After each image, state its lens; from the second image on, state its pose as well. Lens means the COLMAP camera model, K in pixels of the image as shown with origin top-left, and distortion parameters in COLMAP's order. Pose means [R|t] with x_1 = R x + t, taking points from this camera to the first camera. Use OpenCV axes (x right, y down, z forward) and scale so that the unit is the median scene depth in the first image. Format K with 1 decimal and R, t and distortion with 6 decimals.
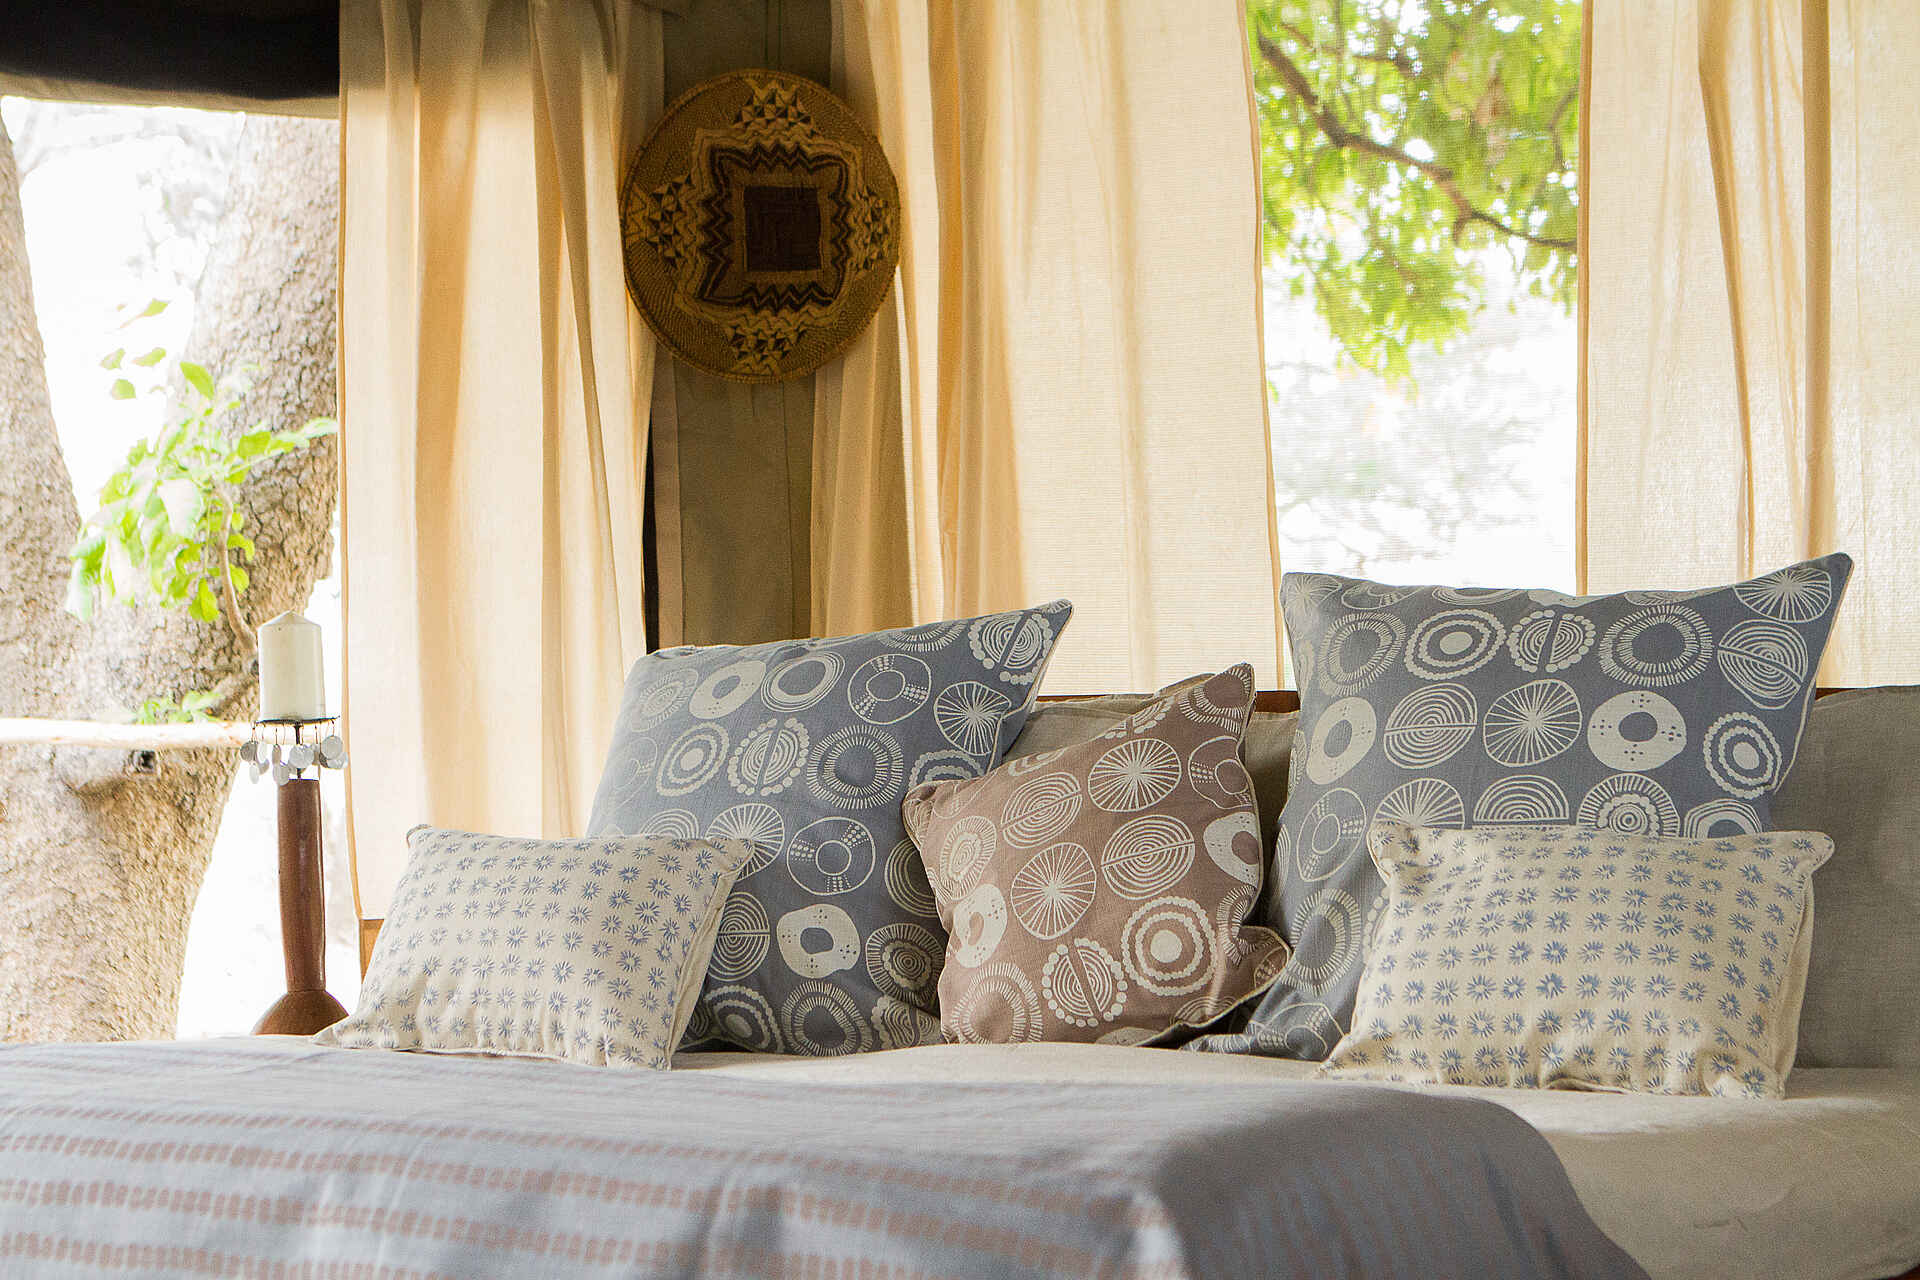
lens RADIAL K [[3966.6, 0, 959.4], [0, 3966.6, 639.5], [0, 0, 1]] dist [-0.040259, 0.000000]
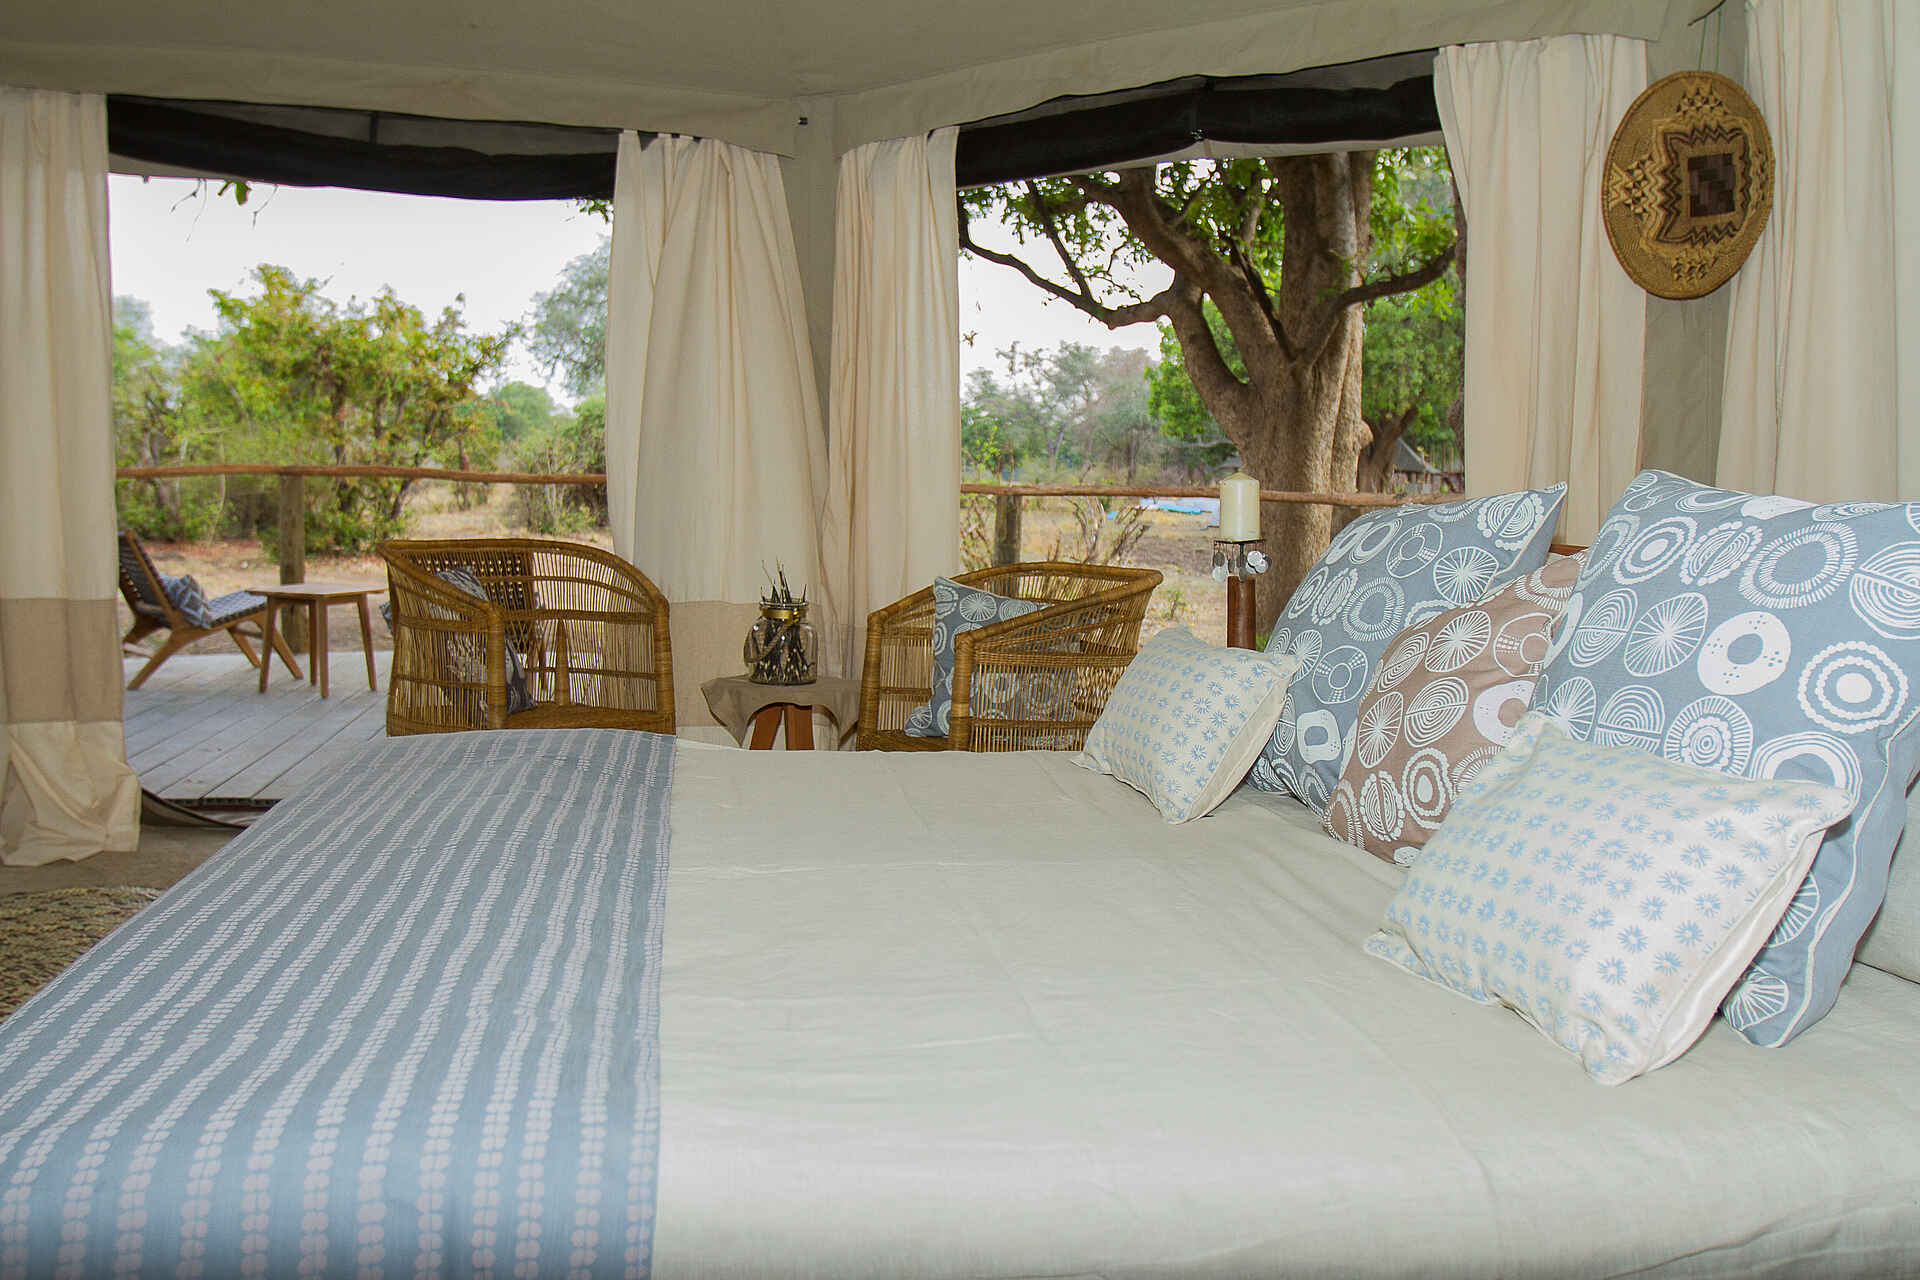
lens RADIAL K [[1763.5, 0, 961.7], [0, 1763.5, 652.6], [0, 0, 1]] dist [-0.012672, 0.000000]
pose [[0.699165, 0.076181, -0.710890, 0.303342], [0.023386, 0.991338, 0.129235, -0.034023], [0.714578, -0.106982, 0.691327, 0.478363]]
